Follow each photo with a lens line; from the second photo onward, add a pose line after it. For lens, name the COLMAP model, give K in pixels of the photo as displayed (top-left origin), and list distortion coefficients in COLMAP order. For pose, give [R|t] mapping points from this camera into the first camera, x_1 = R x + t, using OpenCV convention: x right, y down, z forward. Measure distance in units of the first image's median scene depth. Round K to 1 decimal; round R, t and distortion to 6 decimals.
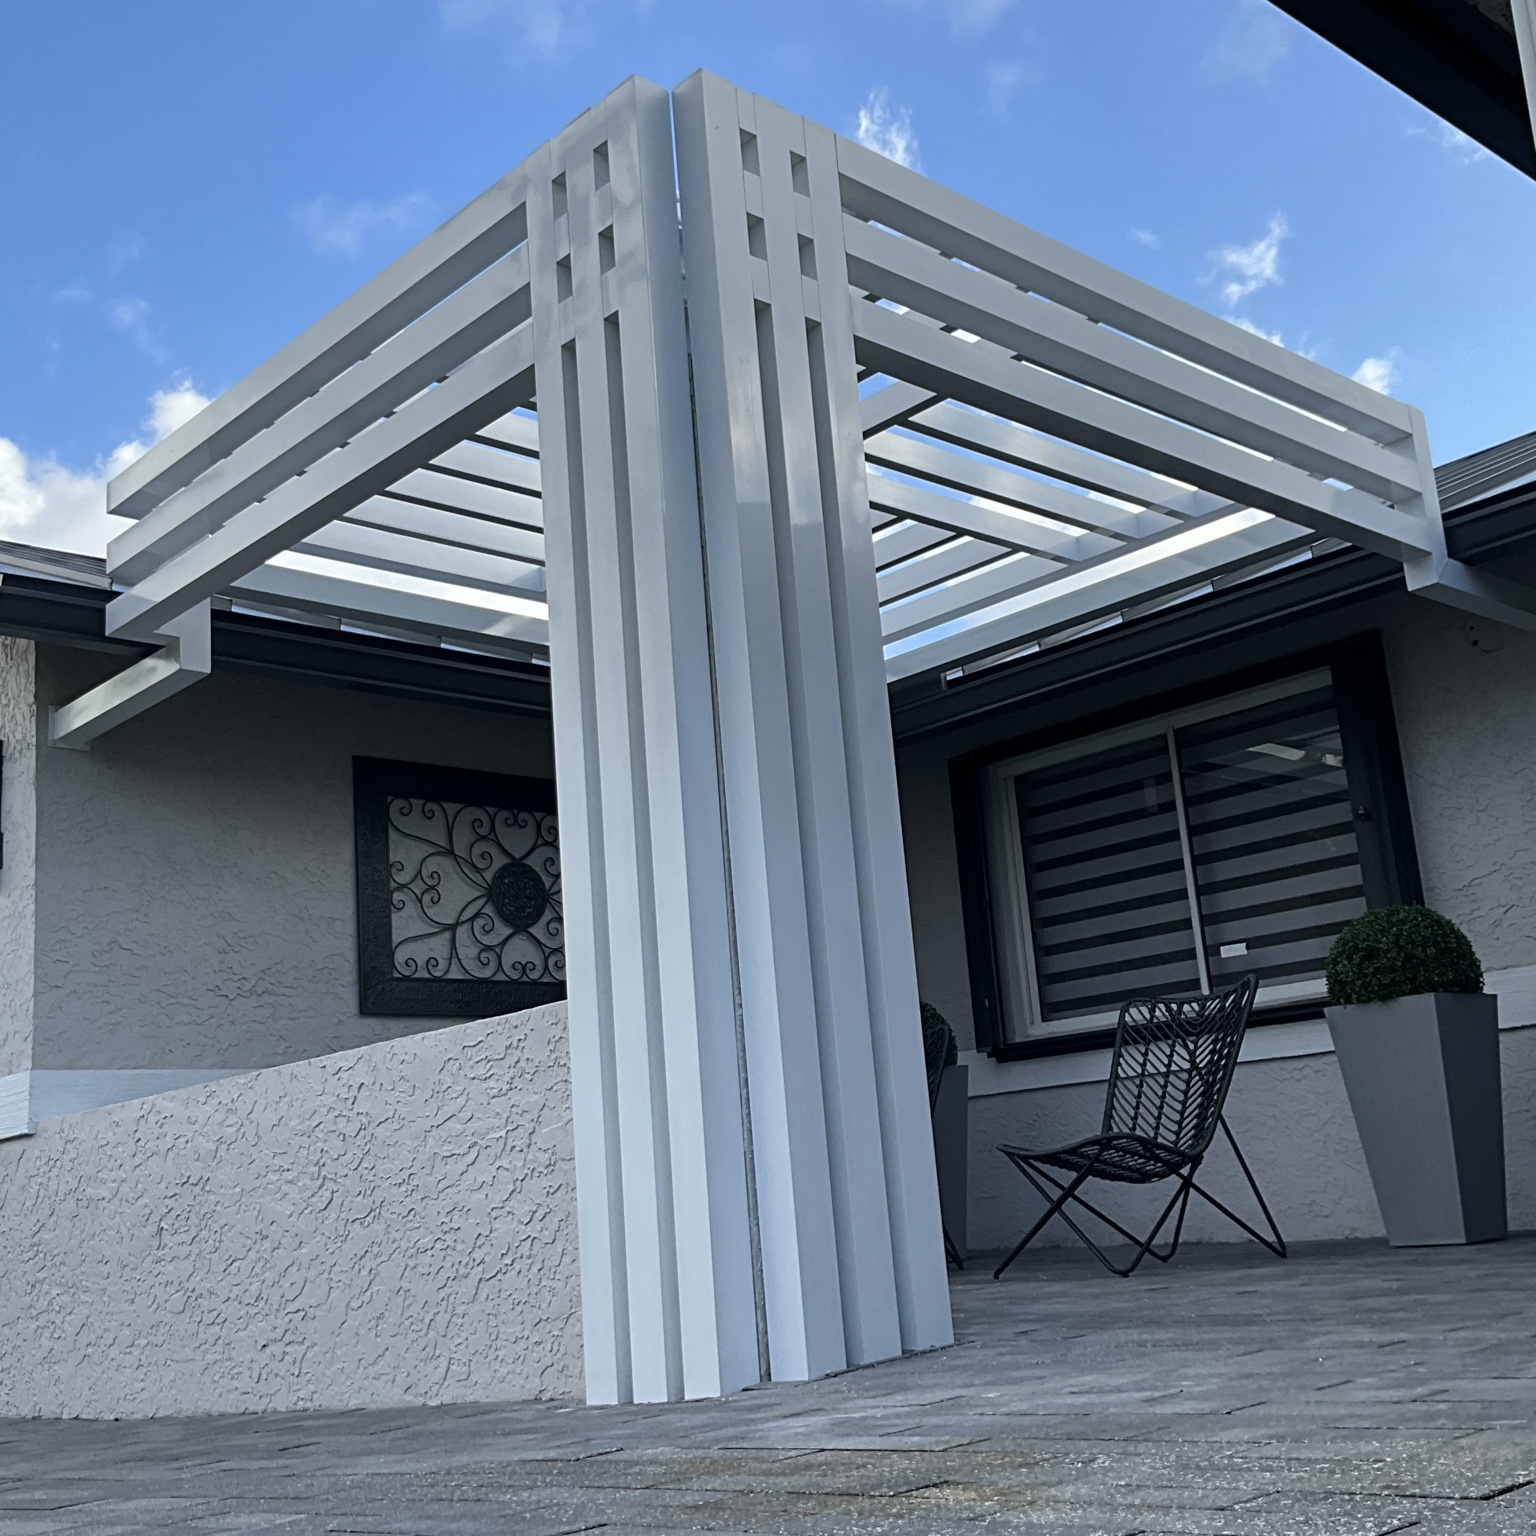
lens RADIAL K [[1828.7, 0, 770.9], [0, 1828.7, 771.3], [0, 0, 1]] dist [0.152432, -0.322843]
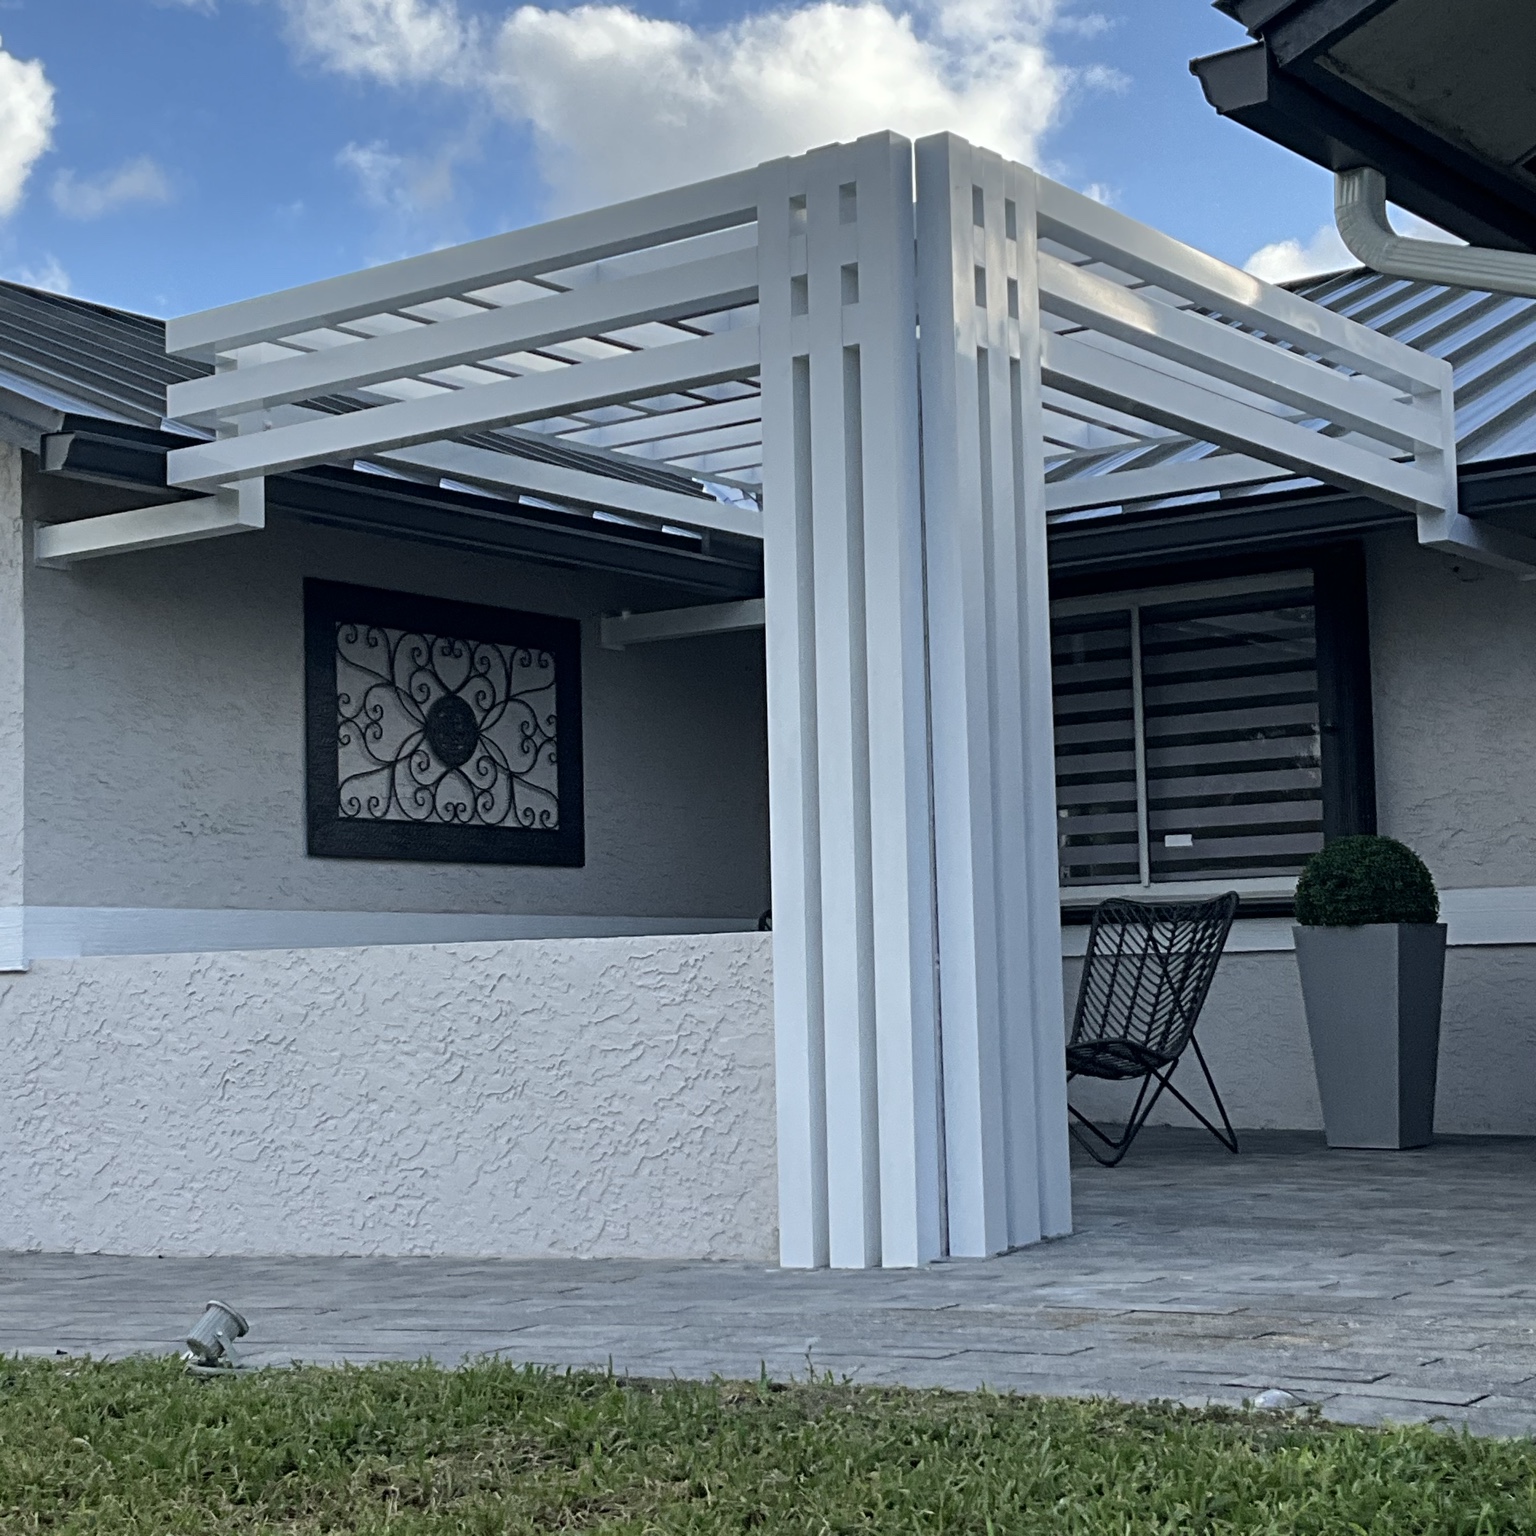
lens RADIAL K [[2524.8, 0, 767.5], [0, 2524.8, 766.9], [0, 0, 1]] dist [0.114696, -0.050002]
pose [[0.982836, 0.070802, 0.170352, -0.264923], [-0.093865, 0.986878, 0.131383, -0.131972], [-0.158814, -0.145118, 0.976585, -0.380334]]
